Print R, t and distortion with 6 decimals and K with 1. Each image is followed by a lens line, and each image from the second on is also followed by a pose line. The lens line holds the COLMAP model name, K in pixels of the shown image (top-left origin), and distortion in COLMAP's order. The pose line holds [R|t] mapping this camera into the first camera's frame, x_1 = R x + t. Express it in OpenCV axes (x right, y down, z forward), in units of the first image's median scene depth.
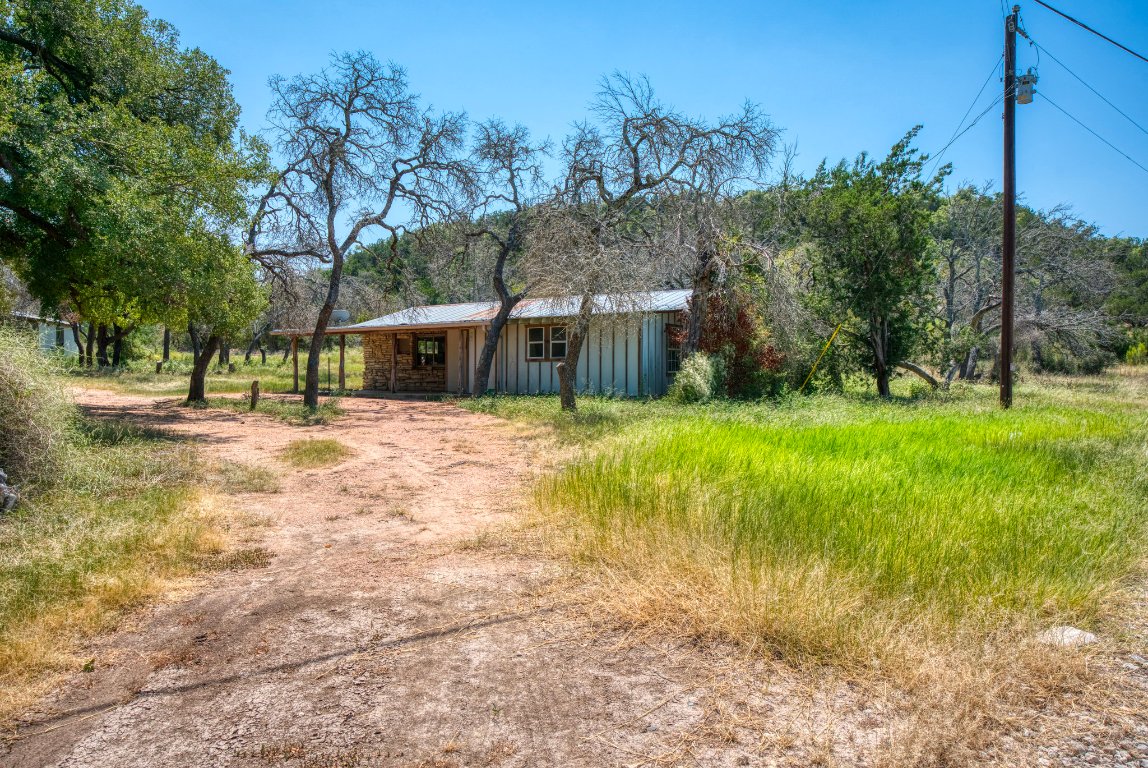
lens RADIAL K [[763.9, 0, 576.8], [0, 763.9, 381.3], [0, 0, 1]] dist [-0.004869, -0.000743]
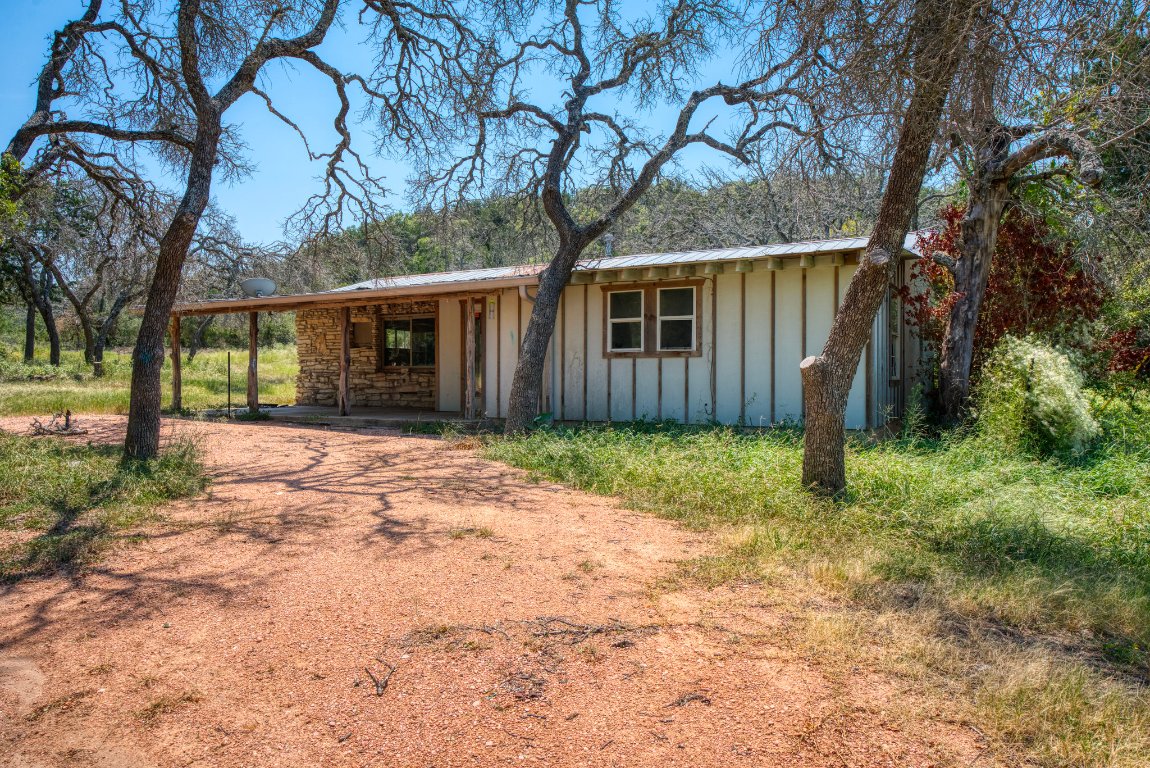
lens RADIAL K [[765.3, 0, 571.7], [0, 765.3, 385.1], [0, 0, 1]] dist [-0.004869, -0.000743]
pose [[0.998909, -0.002288, 0.046653, -0.112160], [0.002084, 0.999988, 0.004404, -0.009822], [-0.046662, -0.004302, 0.998901, 0.489406]]
